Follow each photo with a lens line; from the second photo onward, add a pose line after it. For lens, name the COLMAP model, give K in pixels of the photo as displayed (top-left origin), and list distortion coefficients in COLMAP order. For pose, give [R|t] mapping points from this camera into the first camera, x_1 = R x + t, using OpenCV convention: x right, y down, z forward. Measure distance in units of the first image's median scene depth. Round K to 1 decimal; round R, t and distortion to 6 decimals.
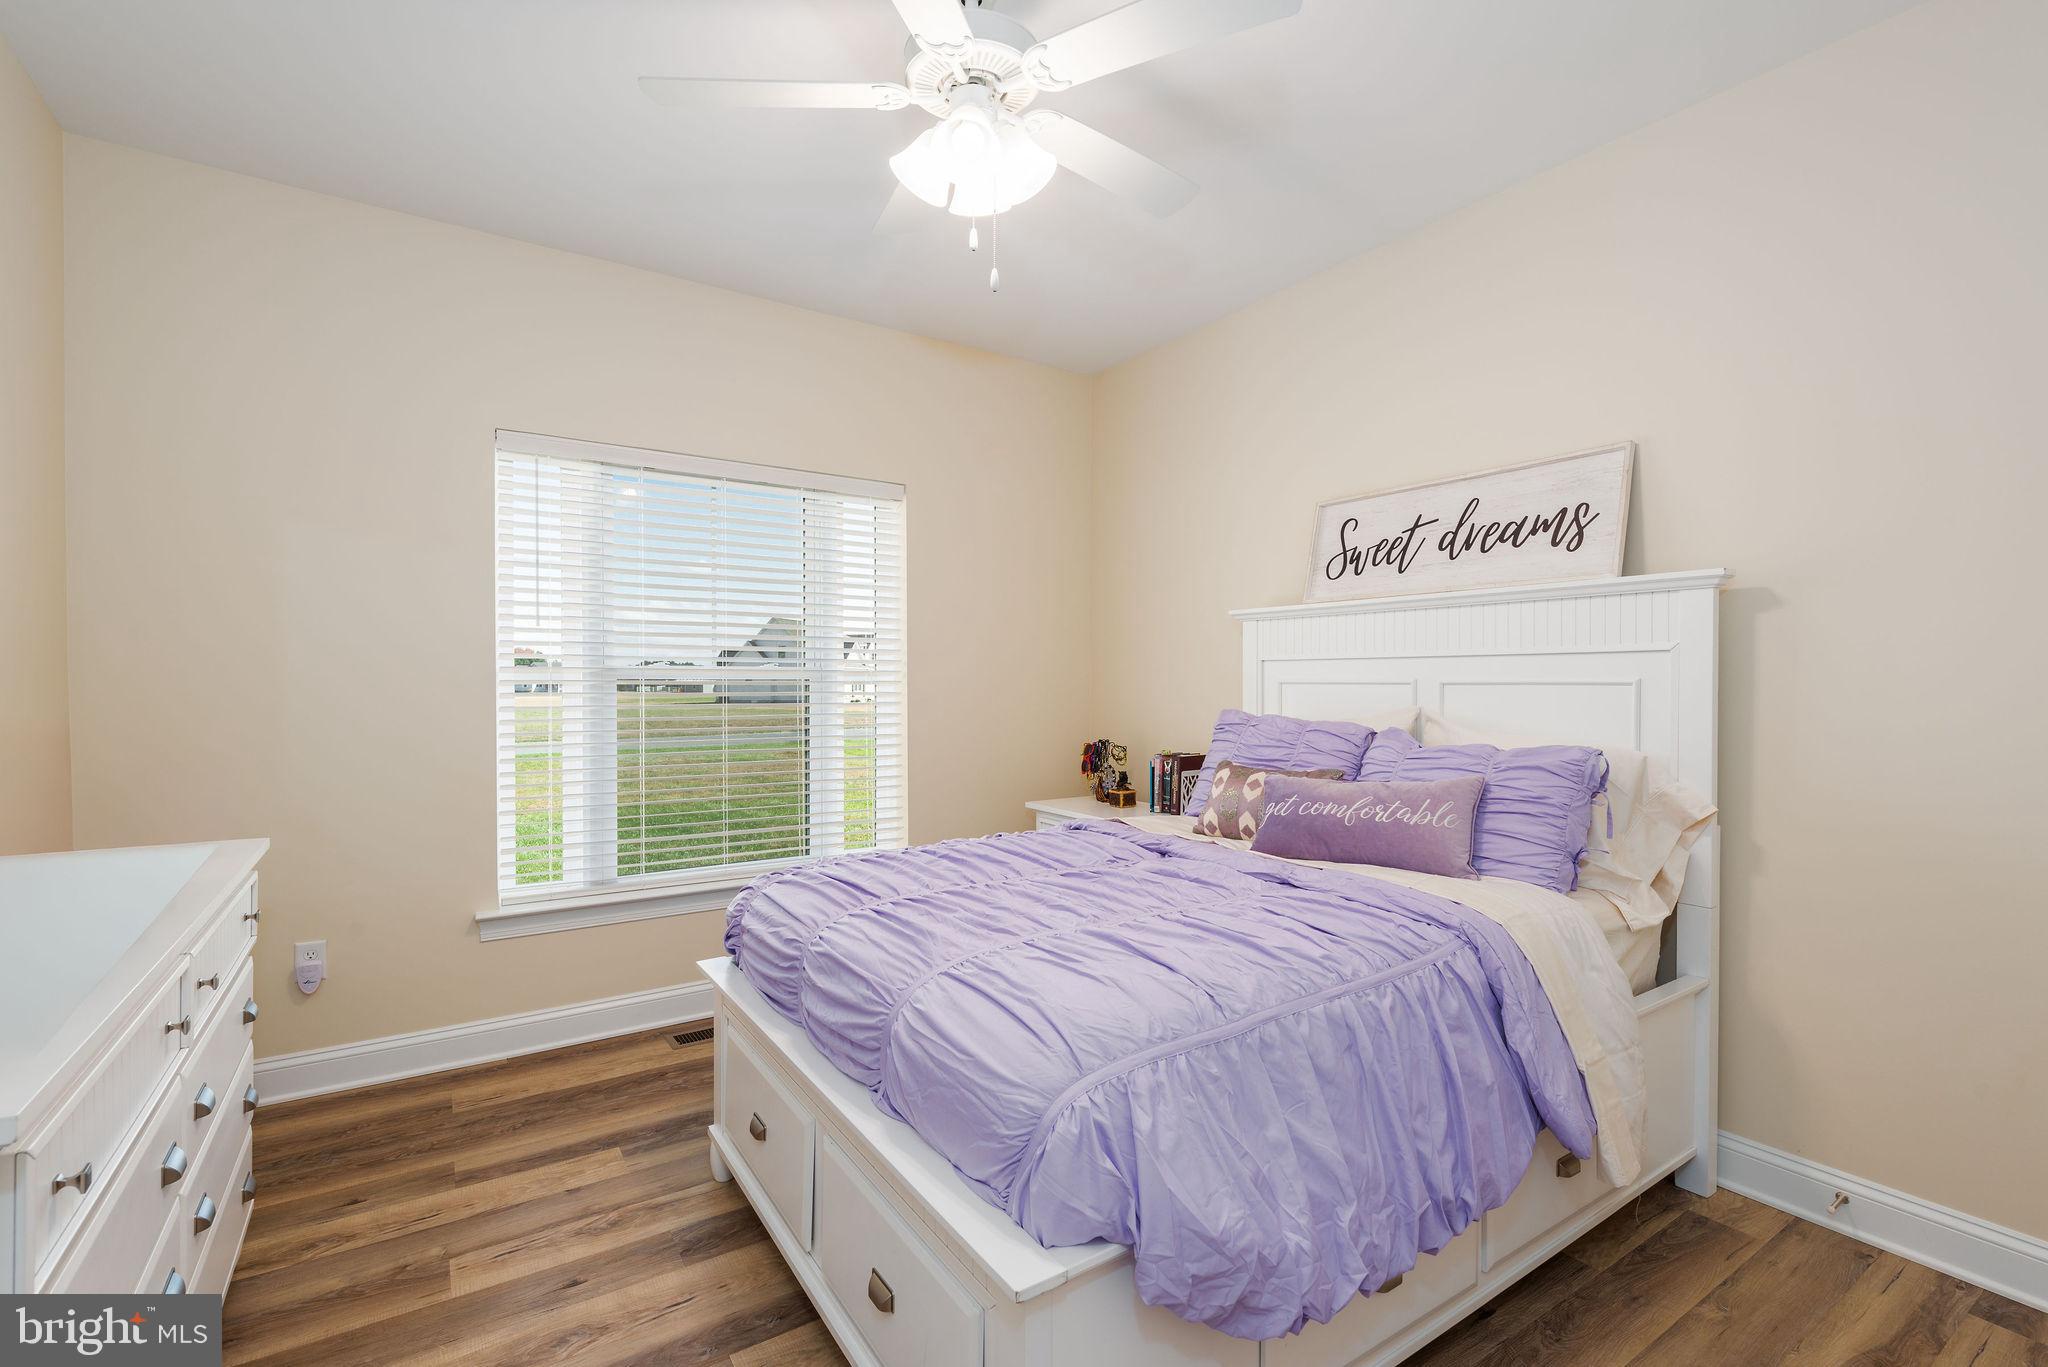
lens RADIAL K [[928.8, 0, 1029.0], [0, 928.8, 675.0], [0, 0, 1]] dist [0.004394, 0.000202]
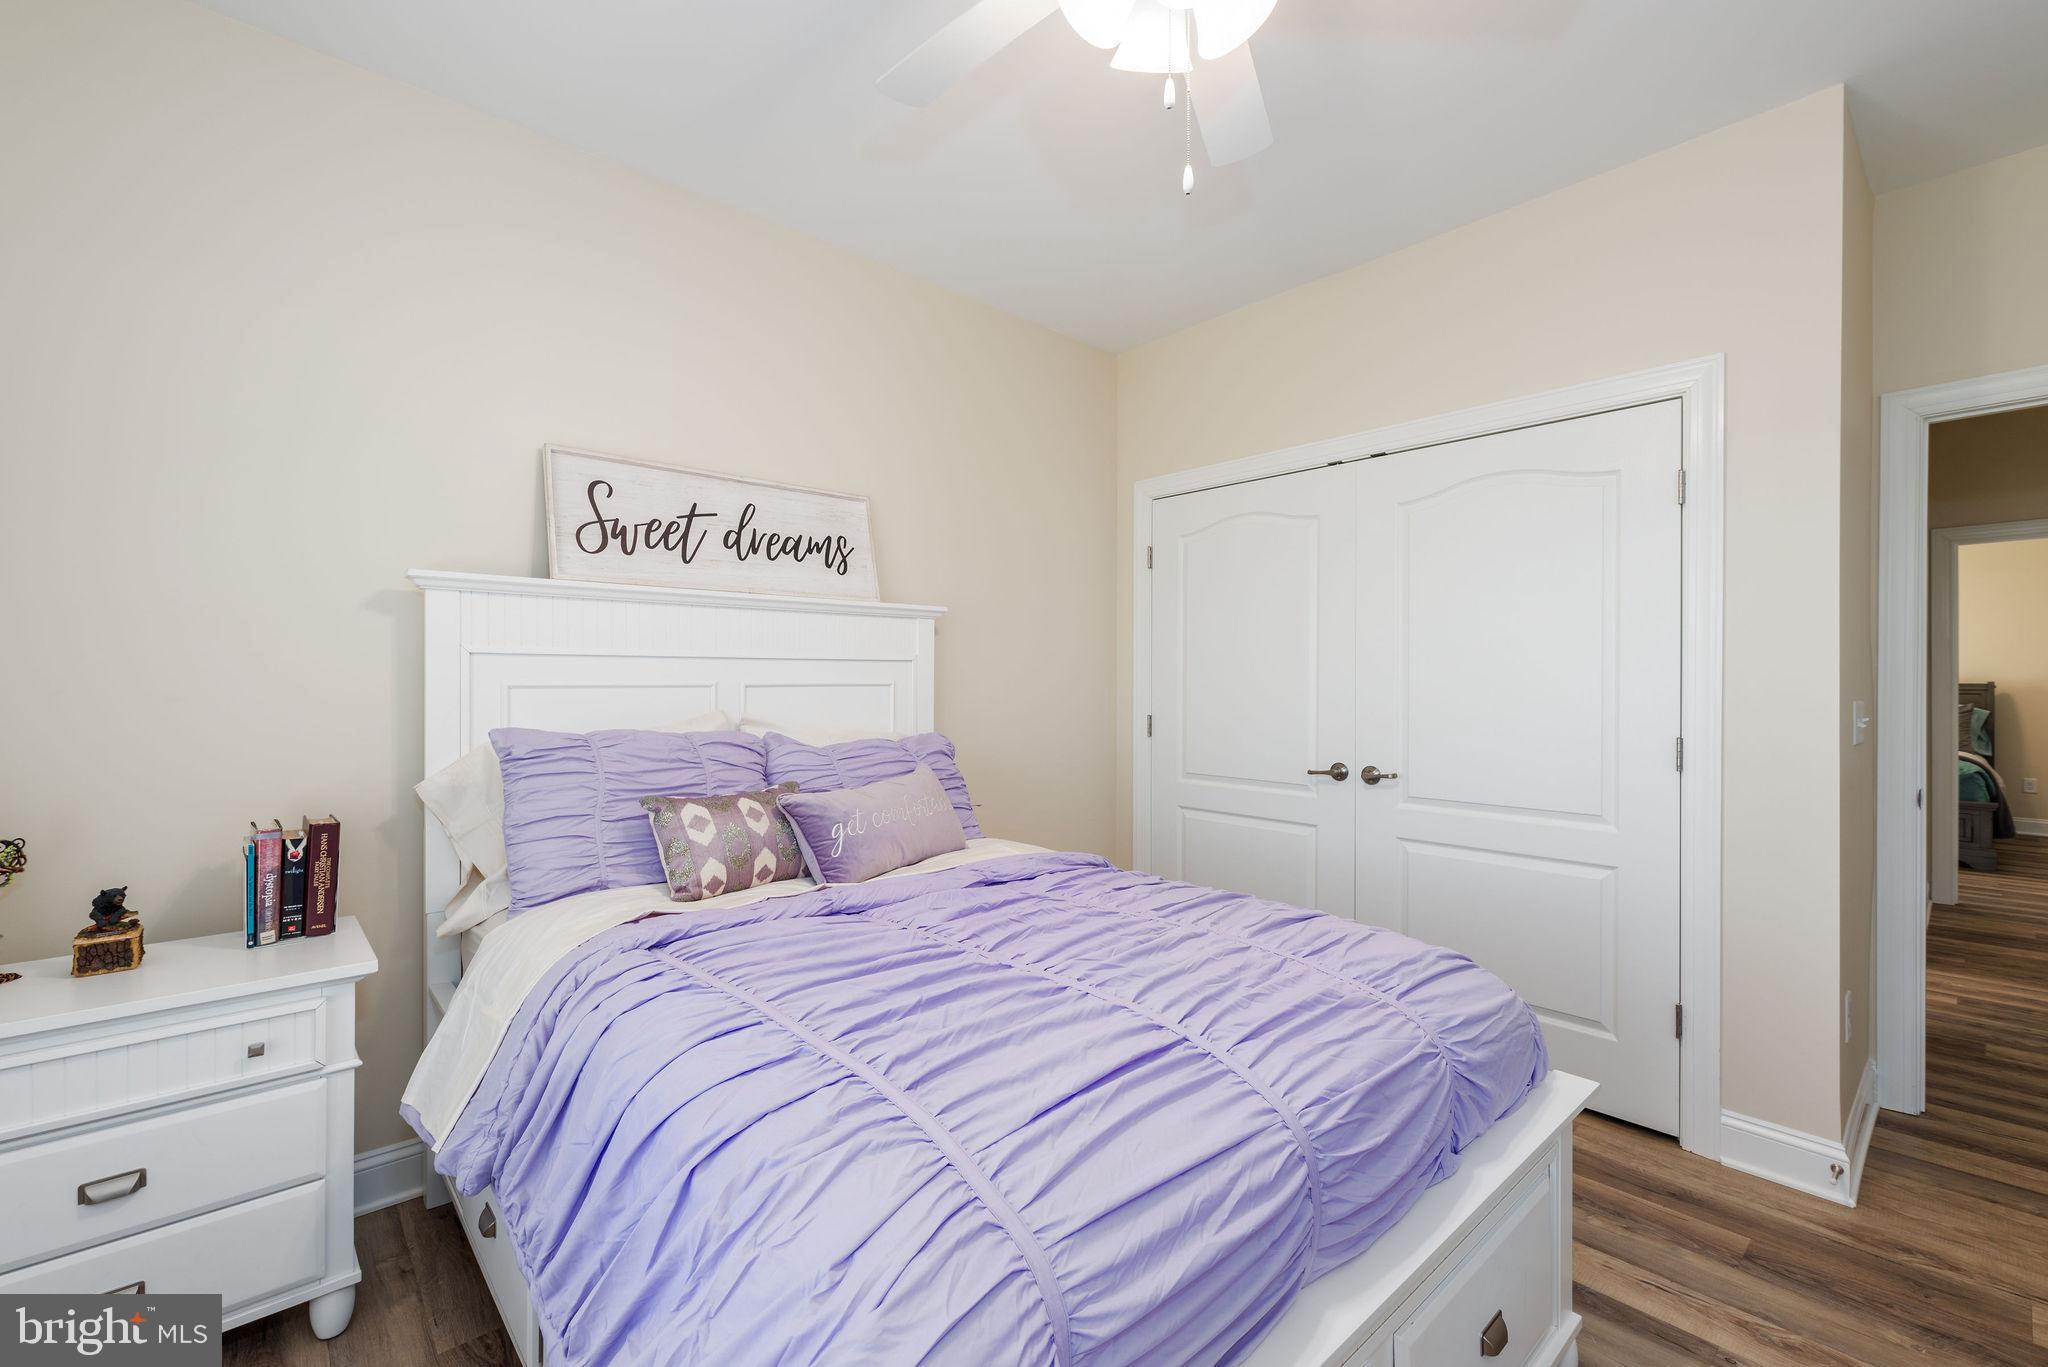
lens RADIAL K [[862.3, 0, 1028.9], [0, 862.3, 686.8], [0, 0, 1]] dist [0.008066, -0.001119]
pose [[-0.145960, -0.000284, 0.989290, -0.495700], [-0.001192, 0.999999, 0.000111, 0.009198], [-0.989290, -0.001163, -0.145960, 0.837830]]
